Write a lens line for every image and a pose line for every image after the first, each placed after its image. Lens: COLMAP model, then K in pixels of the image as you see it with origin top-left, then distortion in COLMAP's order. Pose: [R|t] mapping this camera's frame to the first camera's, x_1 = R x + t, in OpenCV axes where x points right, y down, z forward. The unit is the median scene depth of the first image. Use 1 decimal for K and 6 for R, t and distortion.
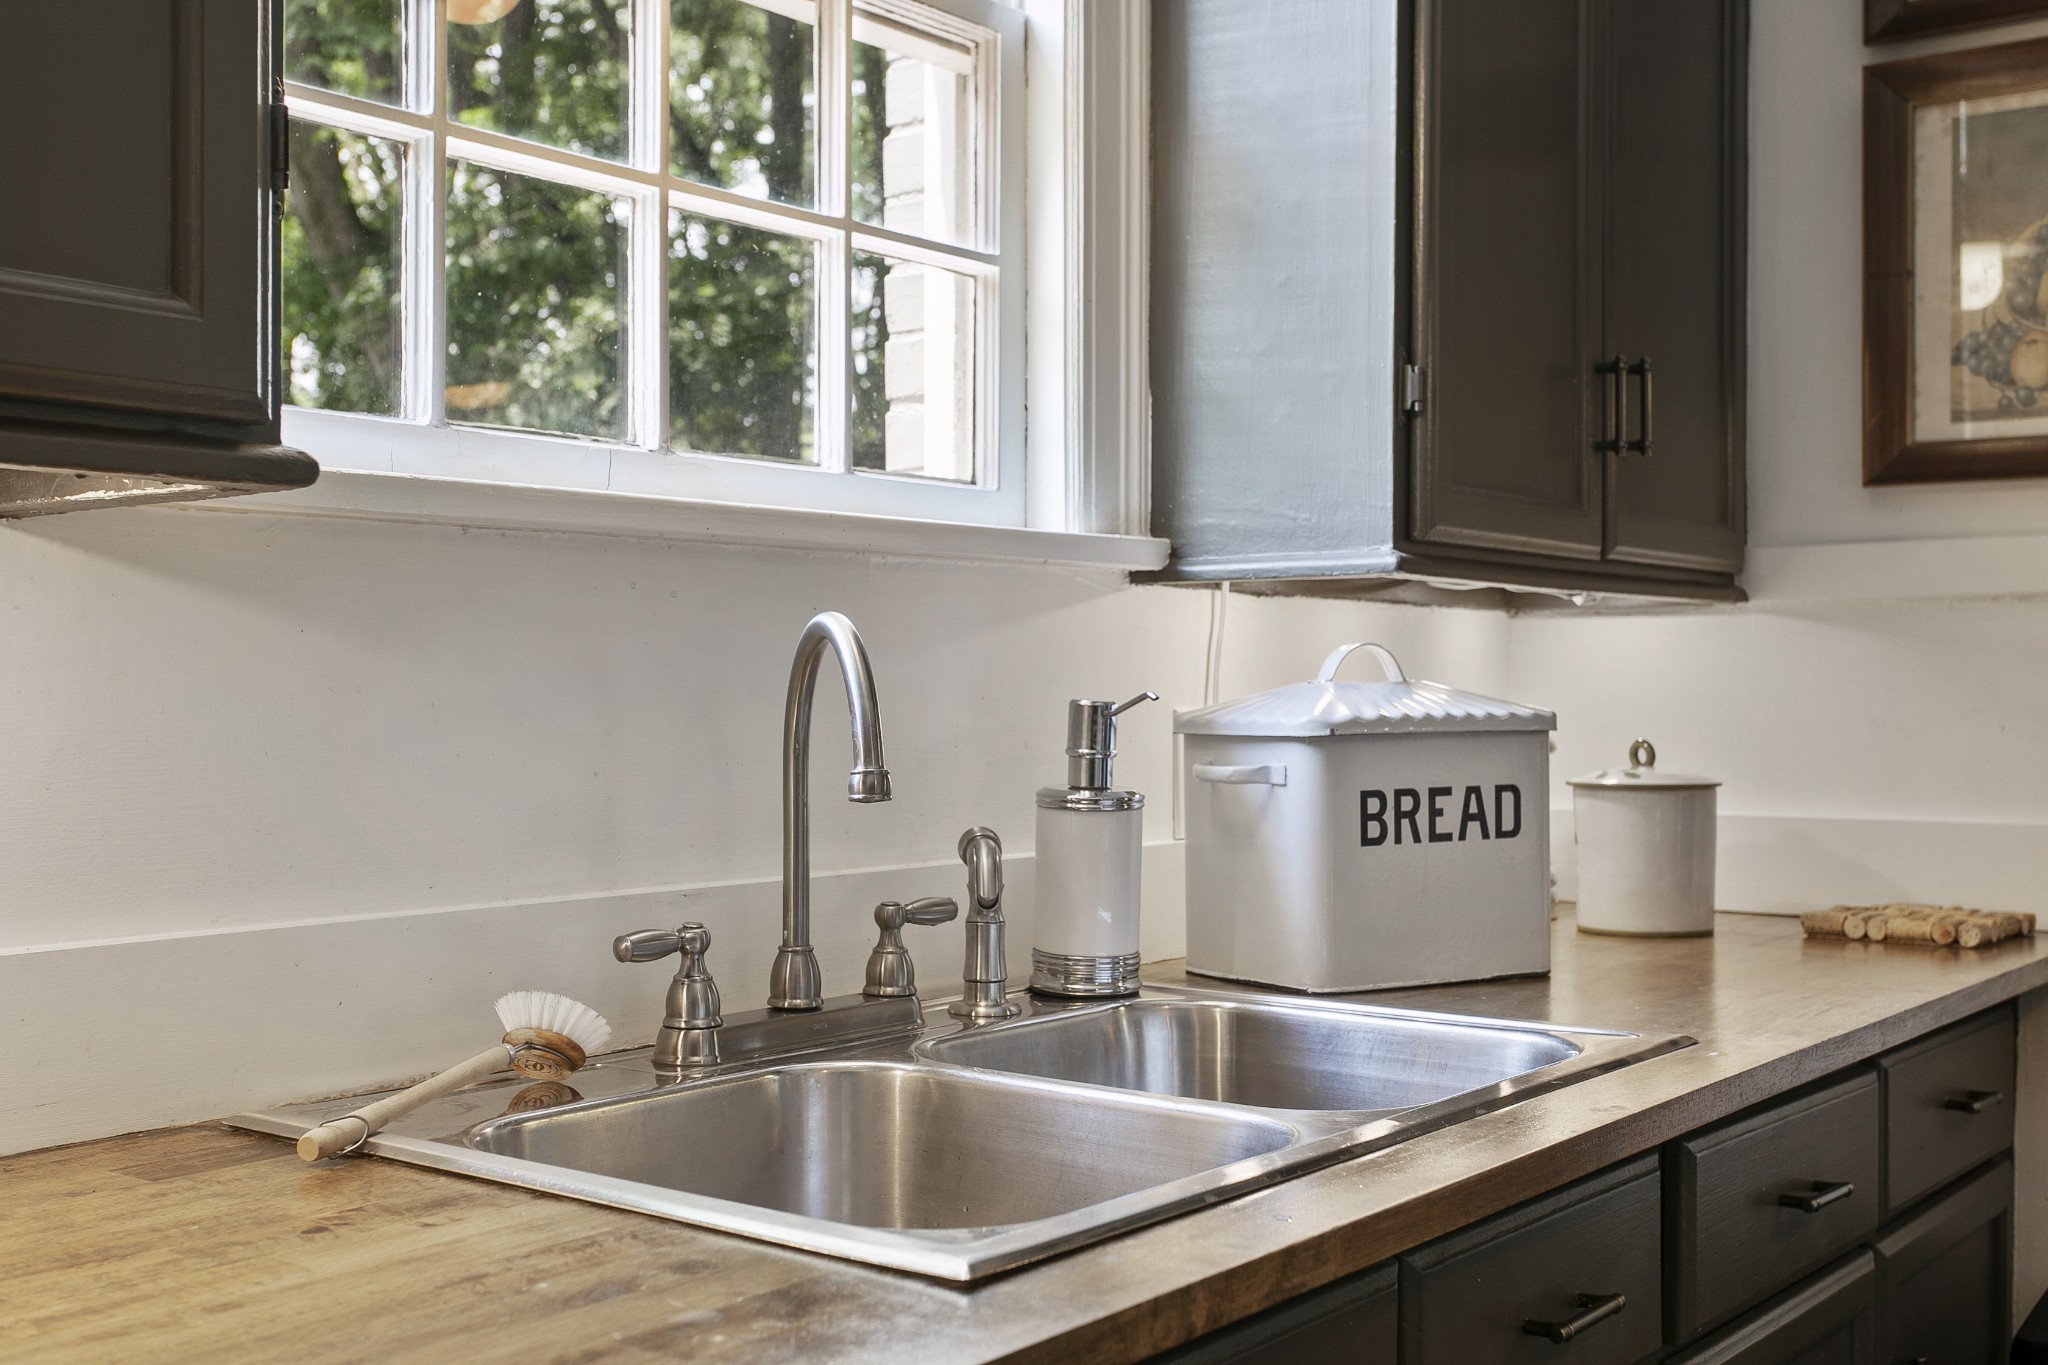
lens RADIAL K [[2232.3, 0, 1023.8], [0, 2232.3, 690.6], [0, 0, 1]] dist [0.003548, 0.000000]
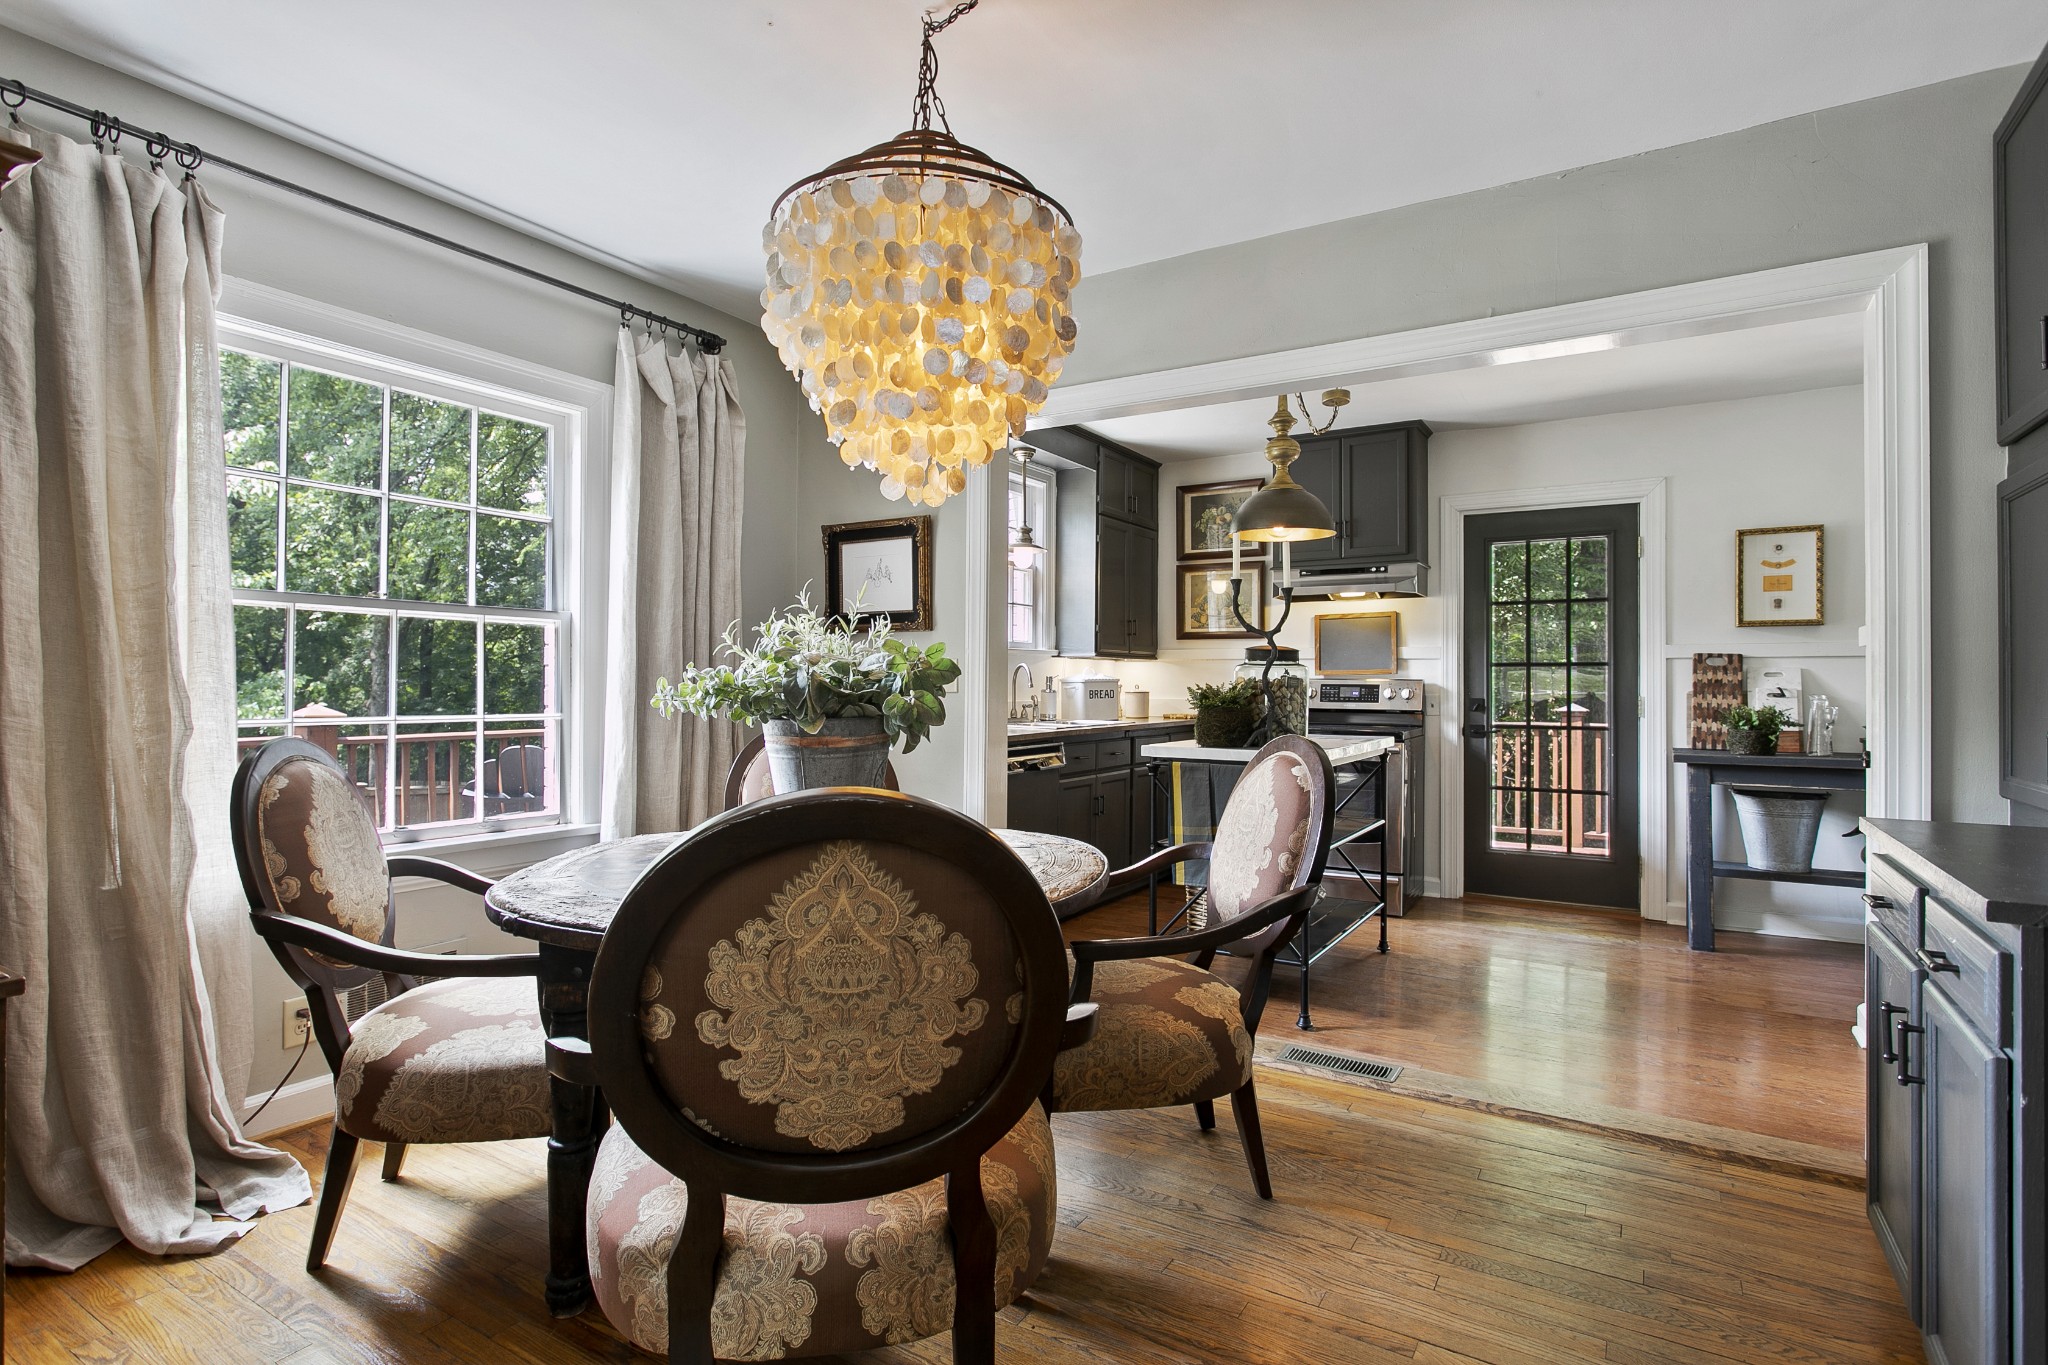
lens RADIAL K [[1036.1, 0, 1024.1], [0, 1036.1, 673.6], [0, 0, 1]] dist [0.000502, 0.002062]
pose [[0.994167, 0.005143, 0.107731, -0.337342], [-0.004157, 0.999947, -0.009374, 0.023417], [-0.107774, 0.008871, 0.994136, -1.835312]]
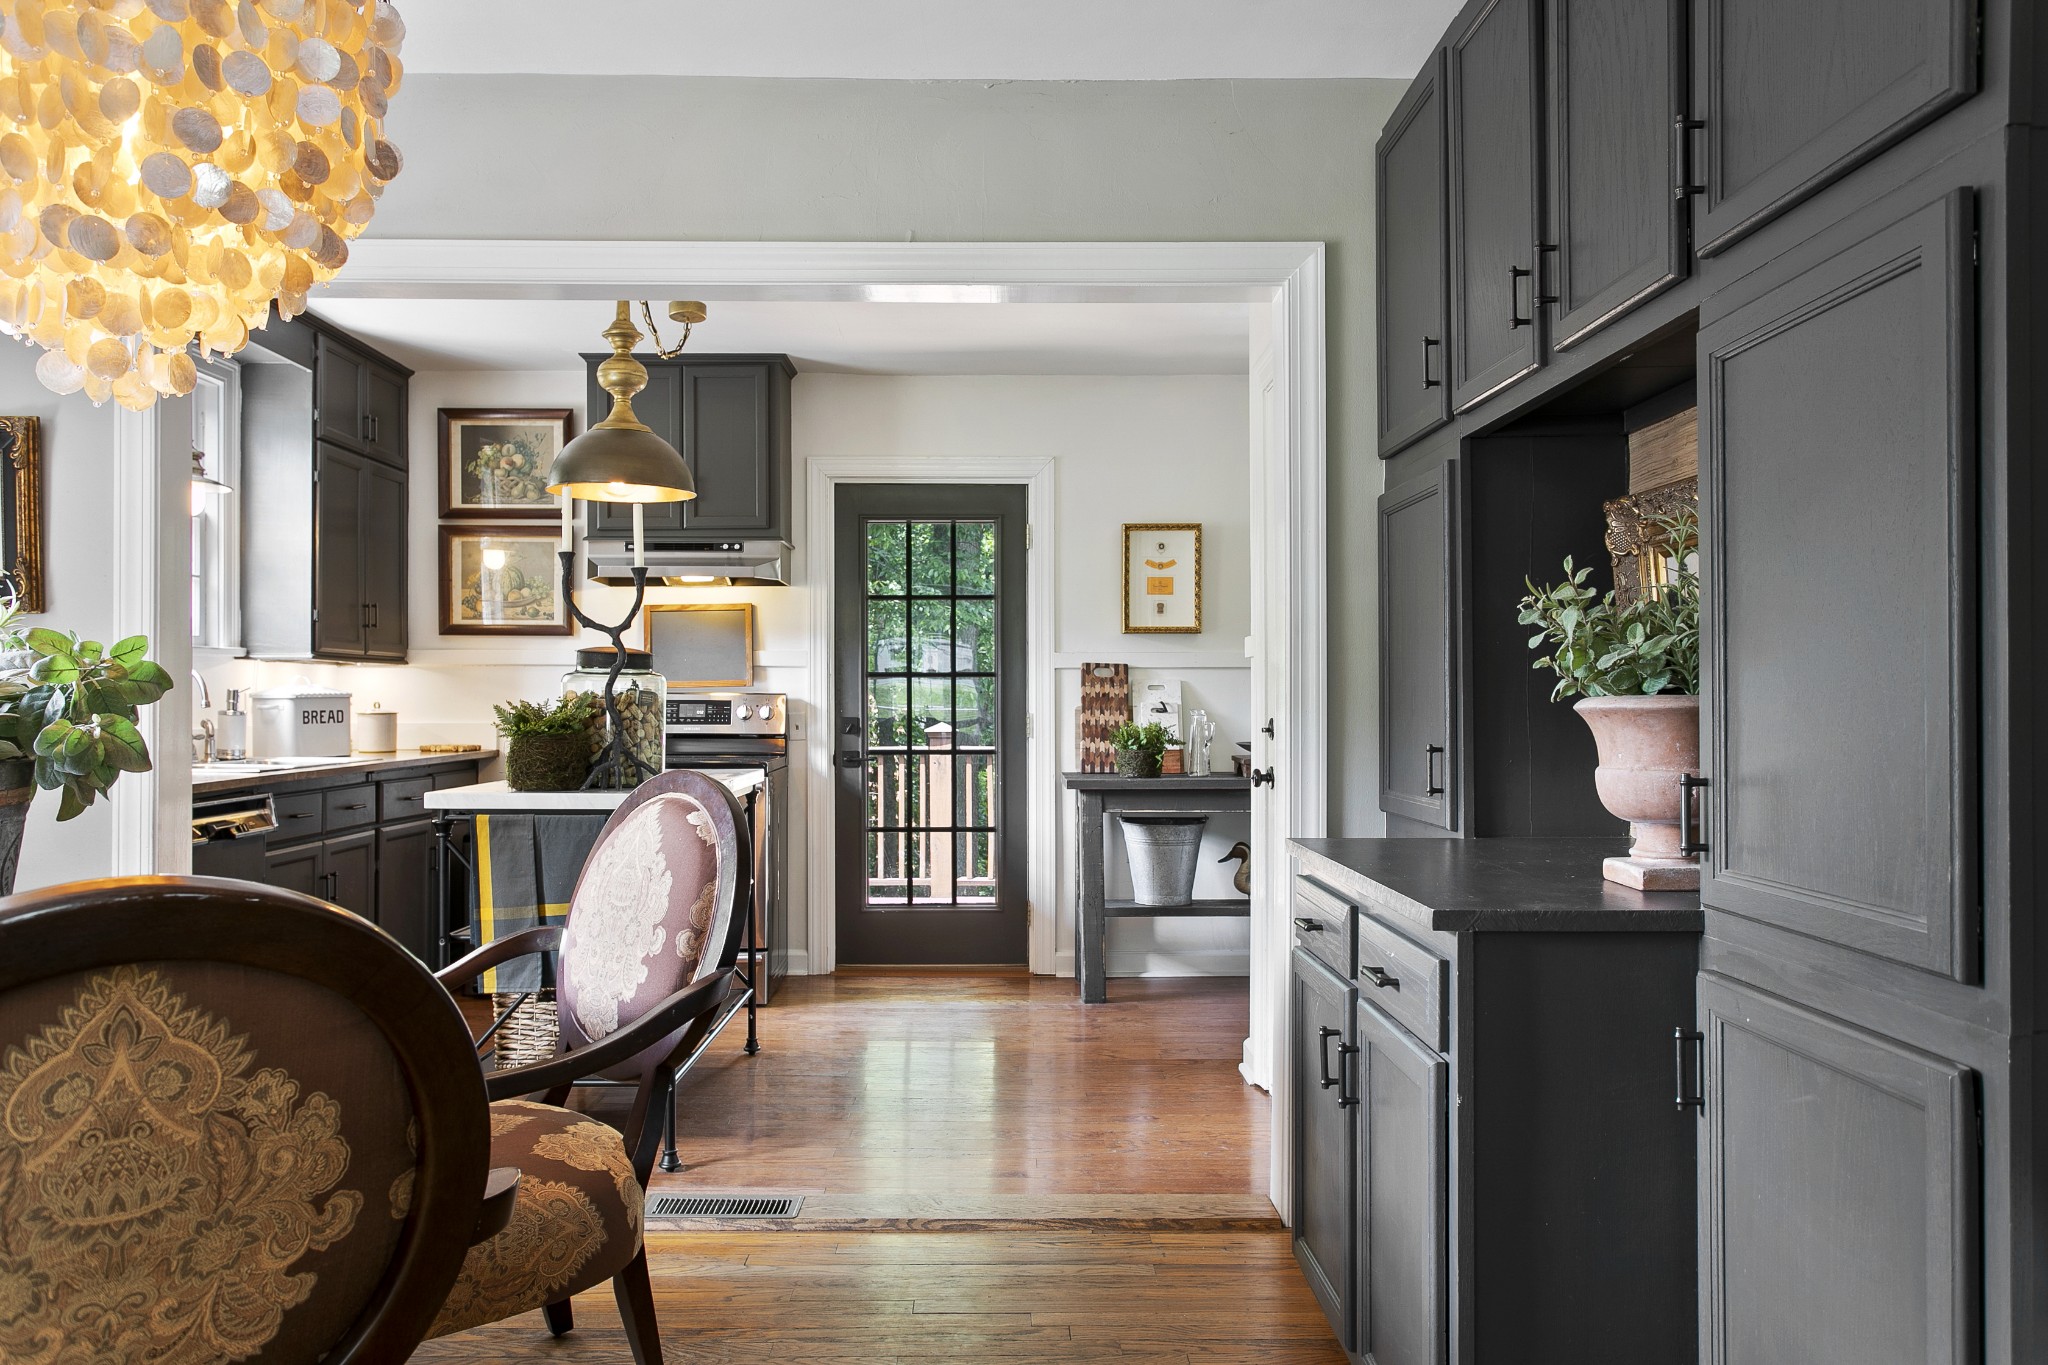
lens RADIAL K [[1444.2, 0, 1015.3], [0, 1444.2, 696.1], [0, 0, 1]] dist [-0.006259, 0.017190]
pose [[0.785552, 0.001839, 0.618793, -0.440031], [-0.000116, 0.999996, -0.002824, 0.022510], [-0.618796, 0.002146, 0.785549, -1.813918]]
